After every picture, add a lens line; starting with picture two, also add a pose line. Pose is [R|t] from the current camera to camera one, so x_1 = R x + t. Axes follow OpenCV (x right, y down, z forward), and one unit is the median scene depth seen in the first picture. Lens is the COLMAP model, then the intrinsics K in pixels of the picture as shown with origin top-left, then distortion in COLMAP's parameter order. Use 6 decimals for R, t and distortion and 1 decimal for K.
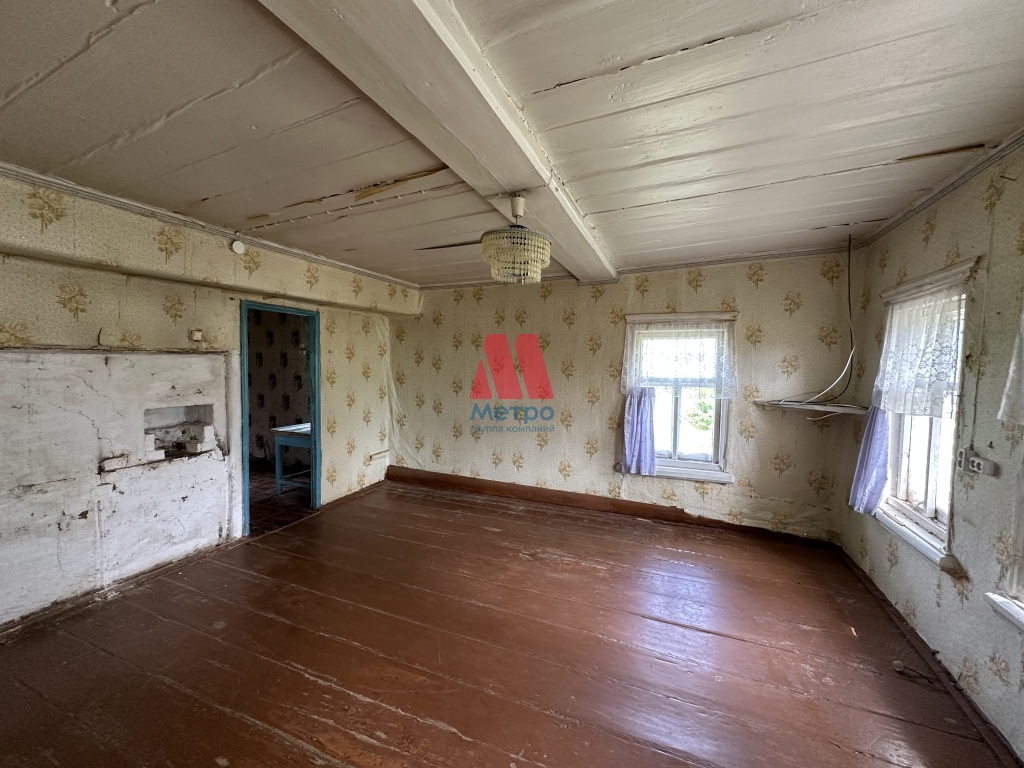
lens RADIAL K [[409.2, 0, 511.5], [0, 409.2, 382.4], [0, 0, 1]] dist [-0.004721, 0.001628]
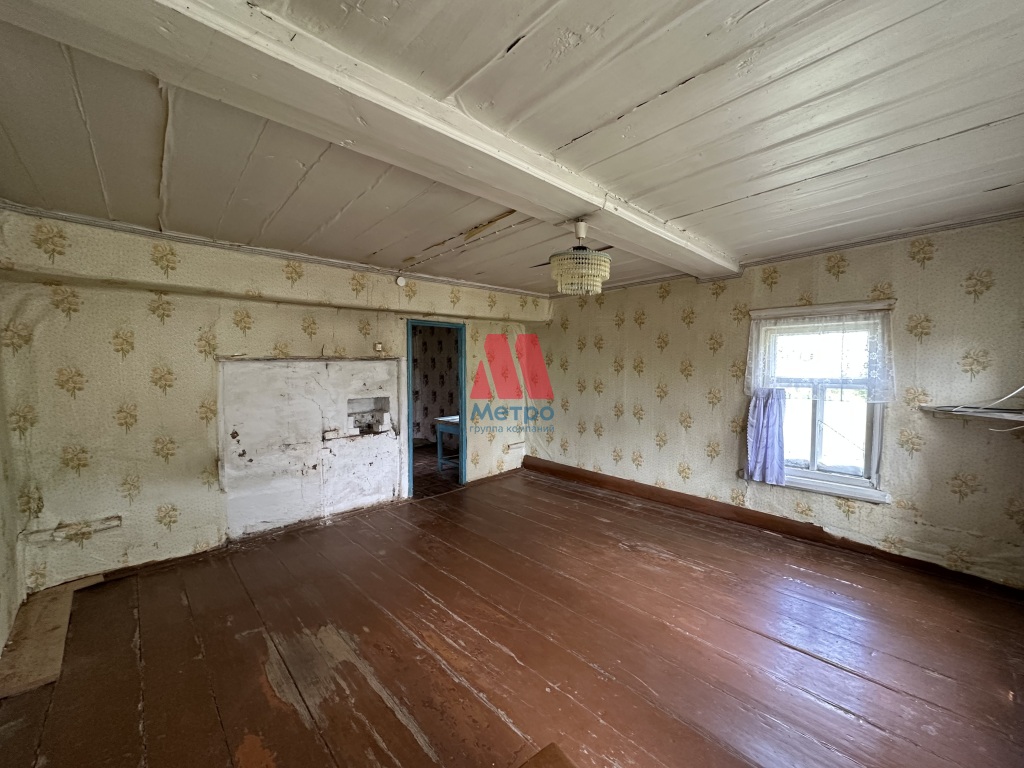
lens RADIAL K [[409.2, 0, 511.6], [0, 409.2, 382.2], [0, 0, 1]] dist [-0.004721, 0.001628]
pose [[0.916904, 0.005116, -0.399074, 0.176670], [-0.006001, 0.999982, -0.000970, 0.003082], [0.399062, 0.003285, 0.916918, -0.082779]]
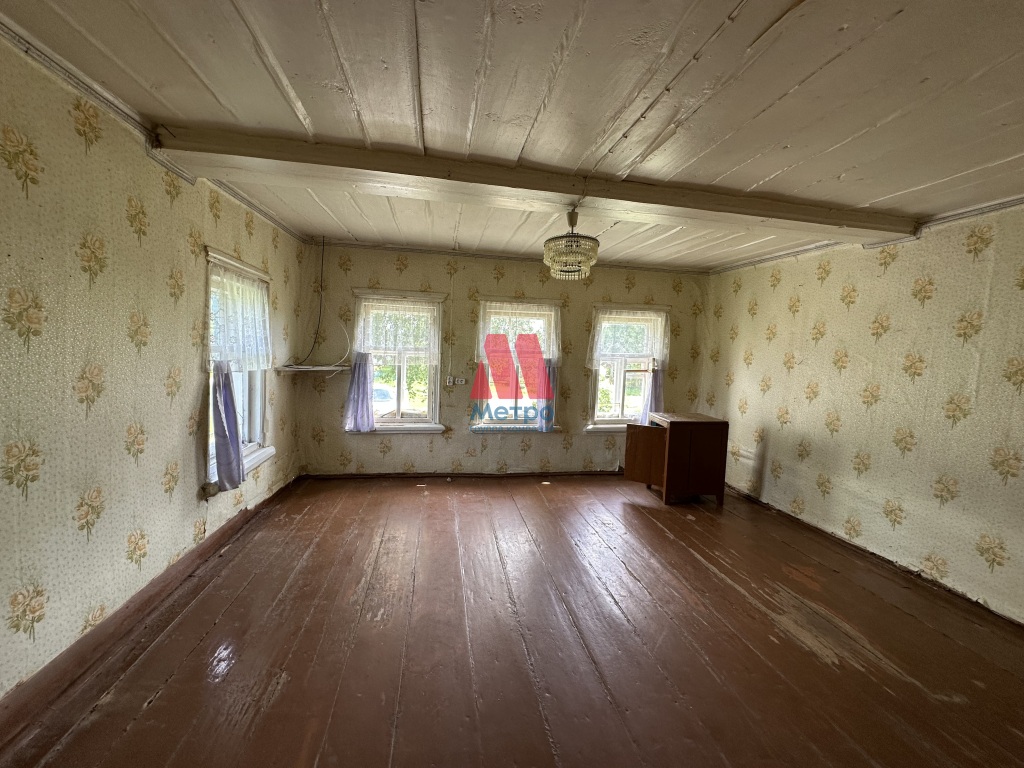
lens RADIAL K [[409.2, 0, 510.3], [0, 409.2, 383.0], [0, 0, 1]] dist [-0.004721, 0.001628]
pose [[-0.539536, -0.096940, 0.836364, -0.585858], [-0.005933, 0.993763, 0.111356, -0.034081], [-0.841942, 0.055119, -0.536746, 1.101921]]
